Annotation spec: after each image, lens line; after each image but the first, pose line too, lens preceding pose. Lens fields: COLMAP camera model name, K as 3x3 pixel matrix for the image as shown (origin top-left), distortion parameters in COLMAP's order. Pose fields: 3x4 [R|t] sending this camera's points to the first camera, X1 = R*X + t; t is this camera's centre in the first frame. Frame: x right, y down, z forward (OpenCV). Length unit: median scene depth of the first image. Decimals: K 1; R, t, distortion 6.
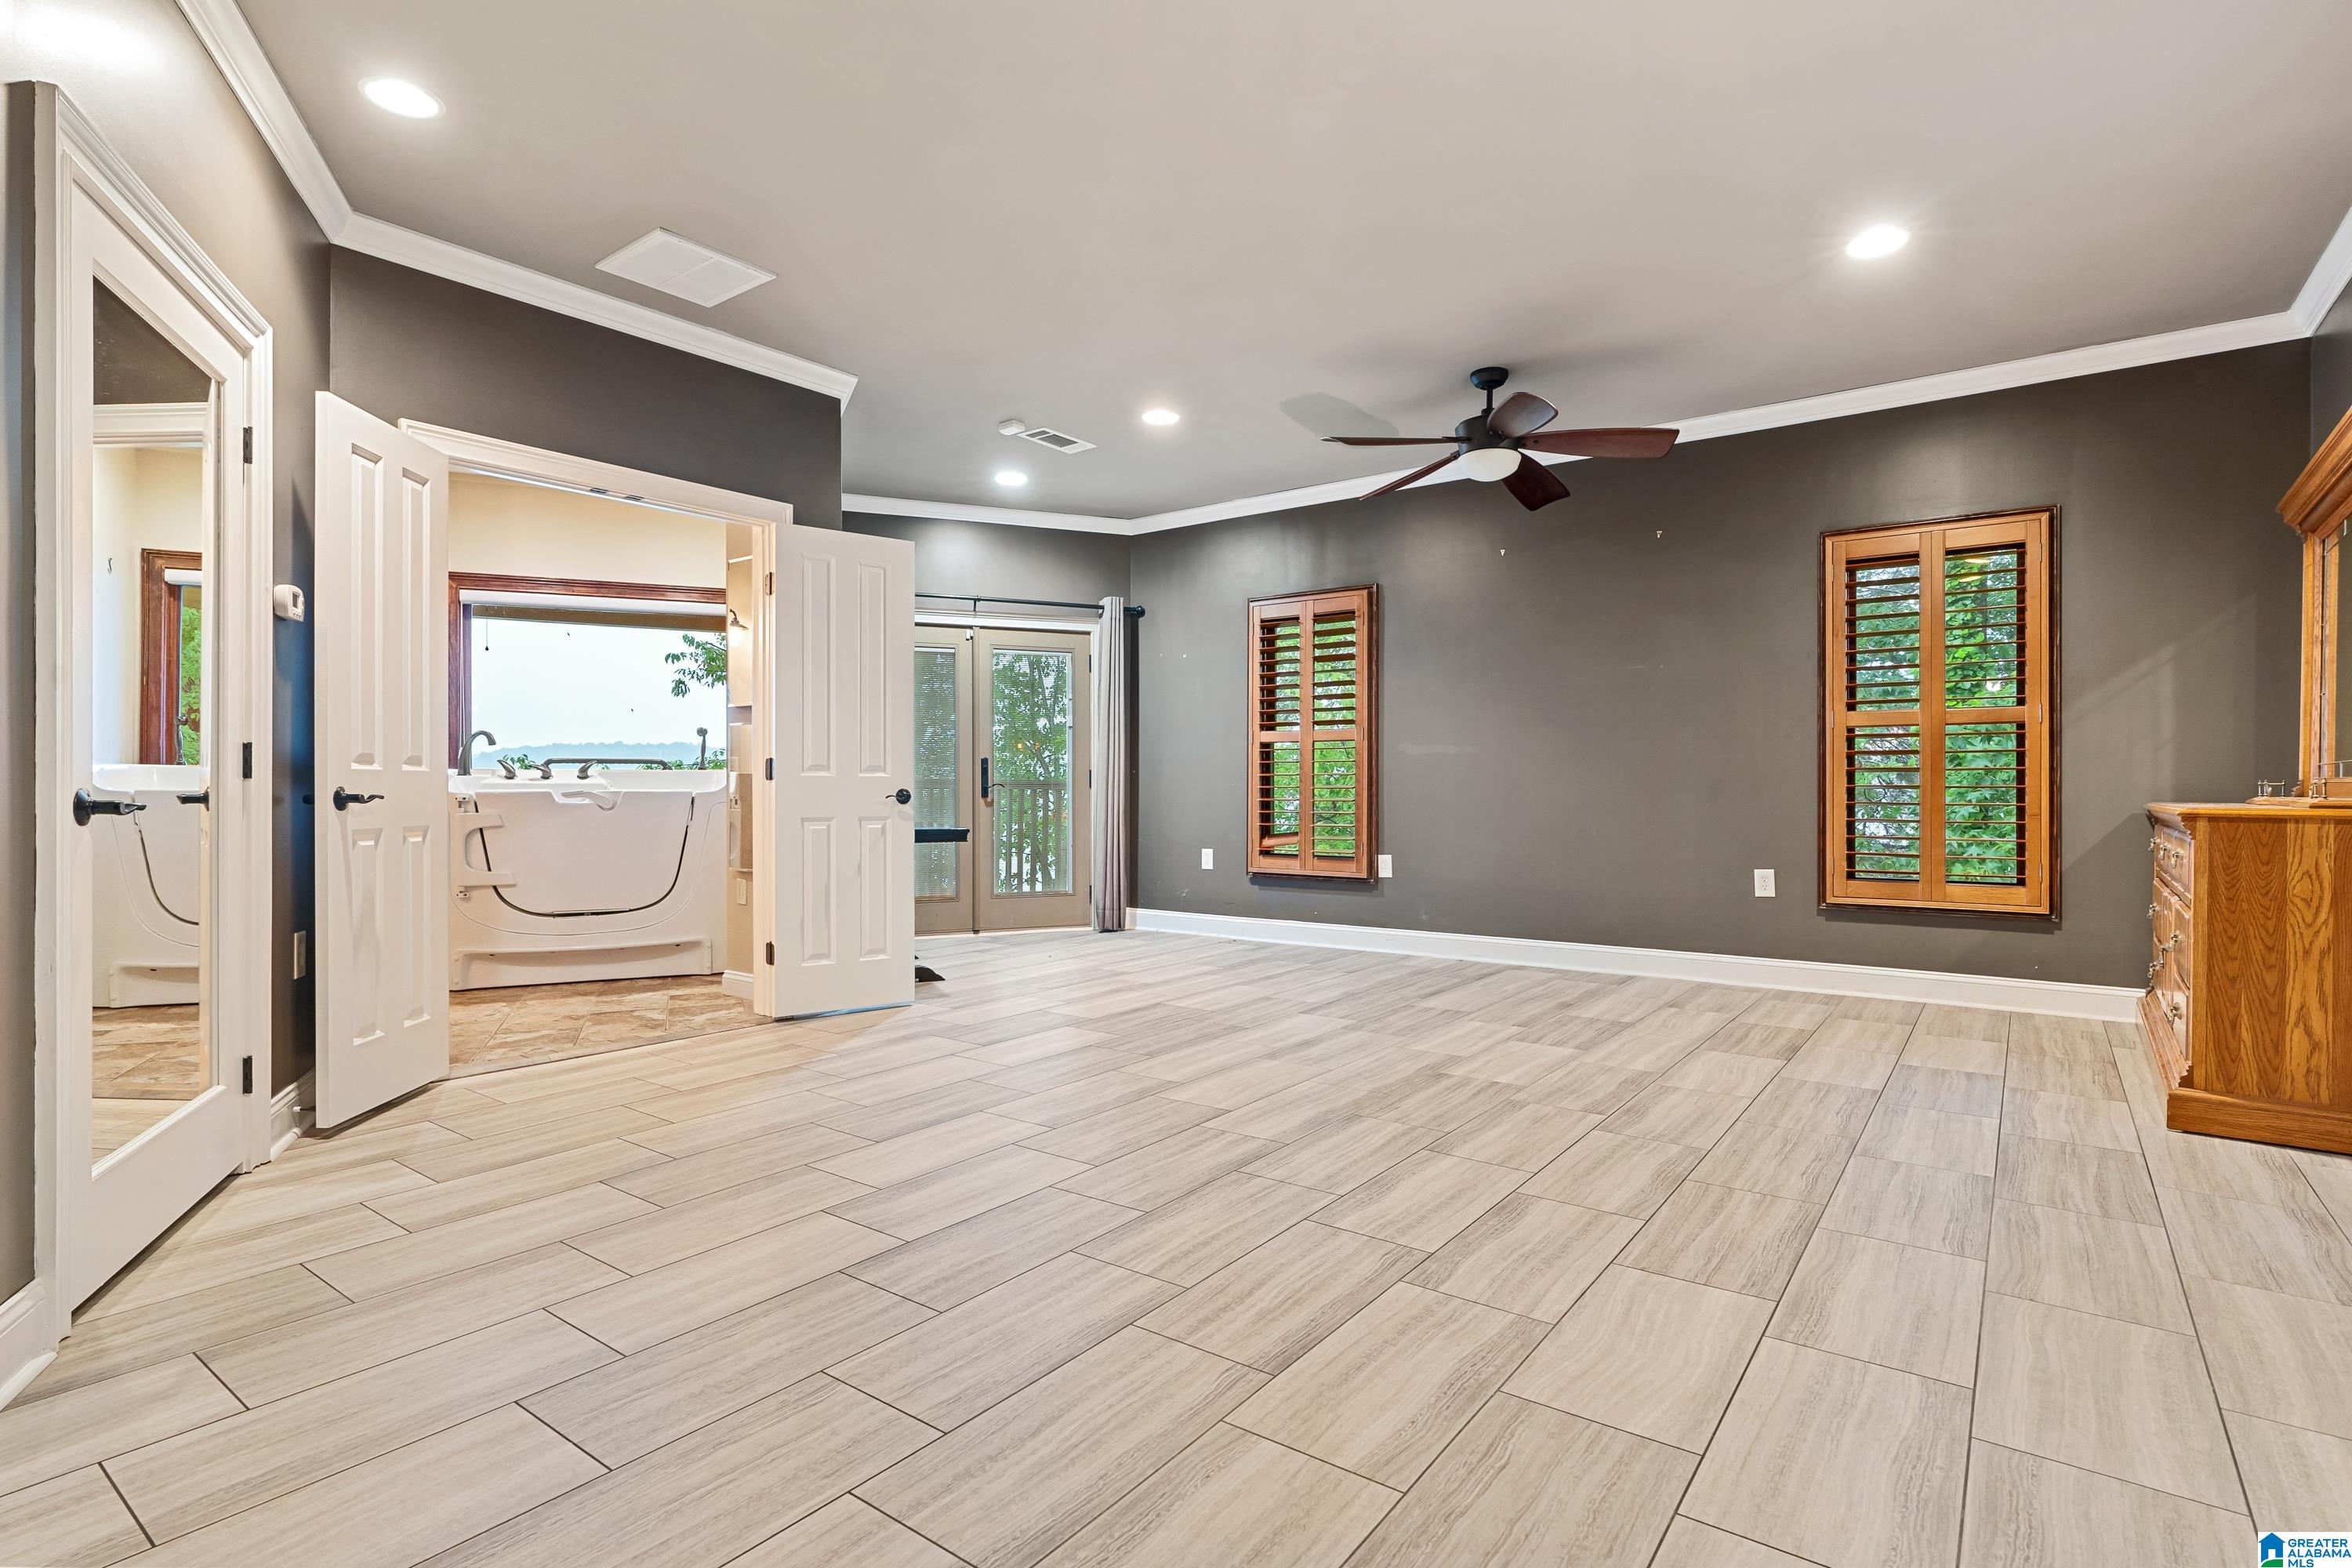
lens RADIAL K [[1130.2, 0, 1195.9], [0, 1130.2, 783.8], [0, 0, 1]] dist [-0.004587, -0.000596]
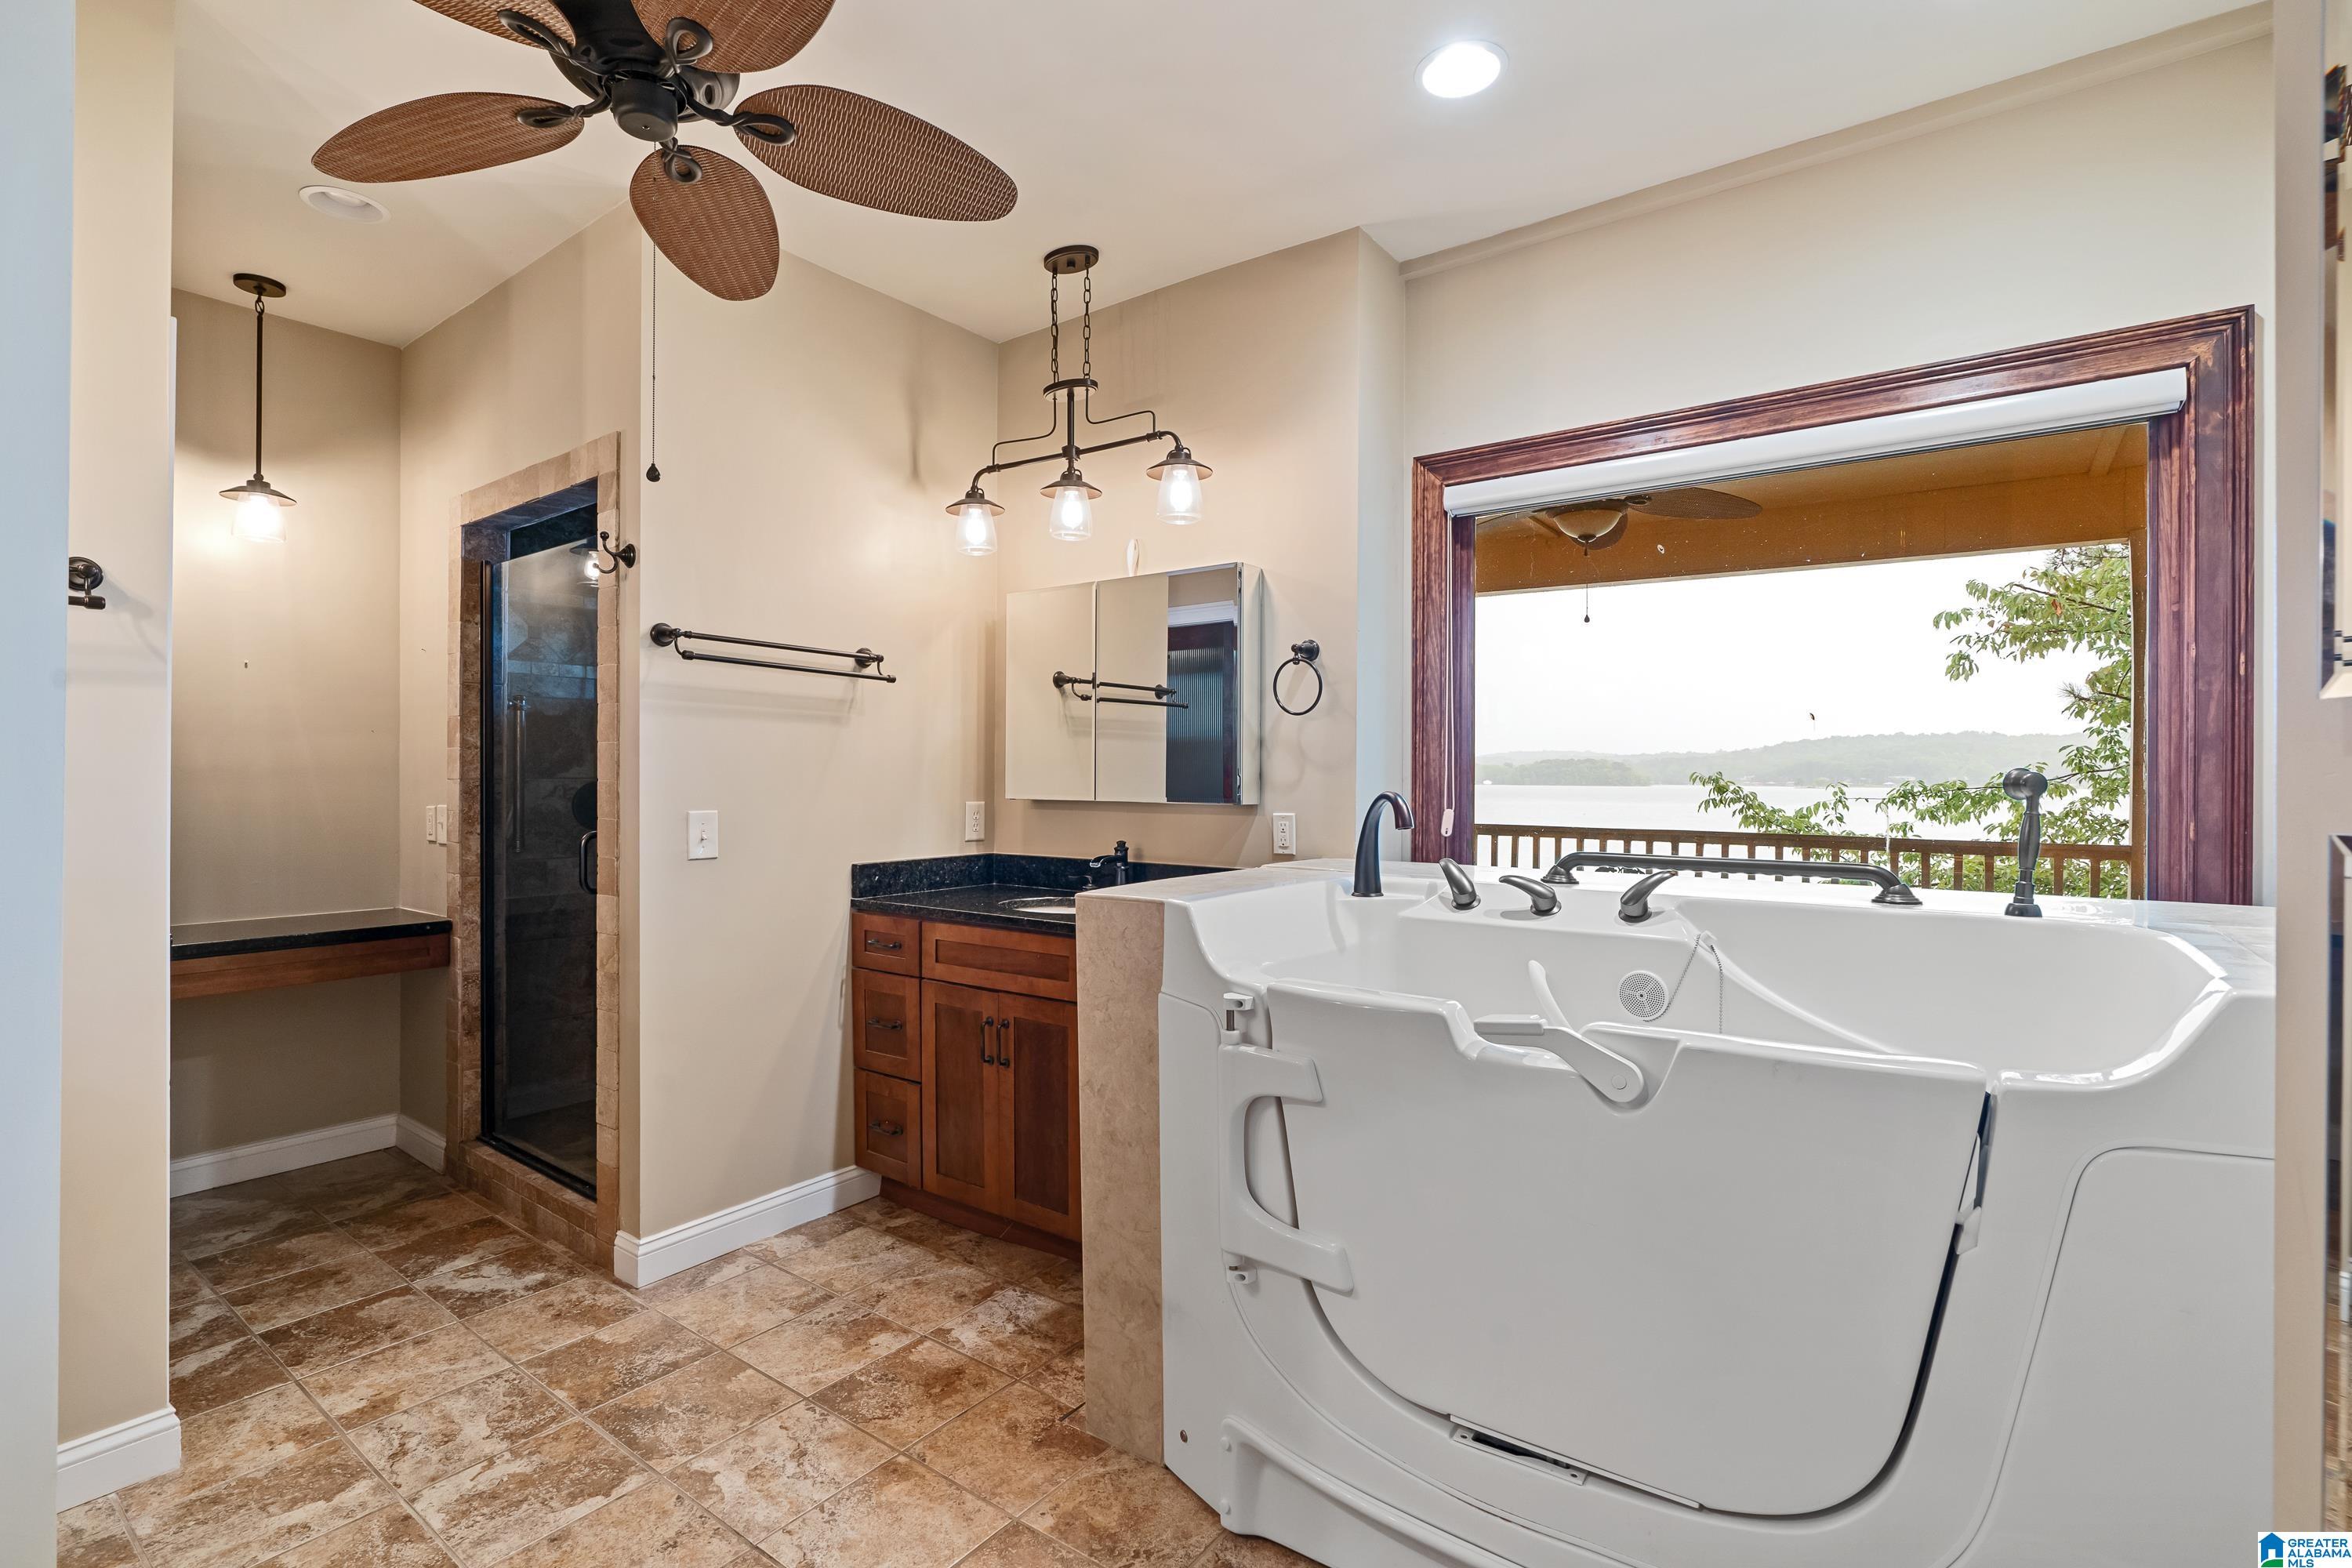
lens RADIAL K [[1074.4, 0, 1176.6], [0, 1074.4, 777.5], [0, 0, 1]] dist [0.000669, 0.000193]
pose [[0.486526, 0.002706, -0.873662, -0.593949], [-0.002703, 0.999995, 0.001592, -0.093100], [0.873662, 0.001587, 0.486531, 1.329191]]
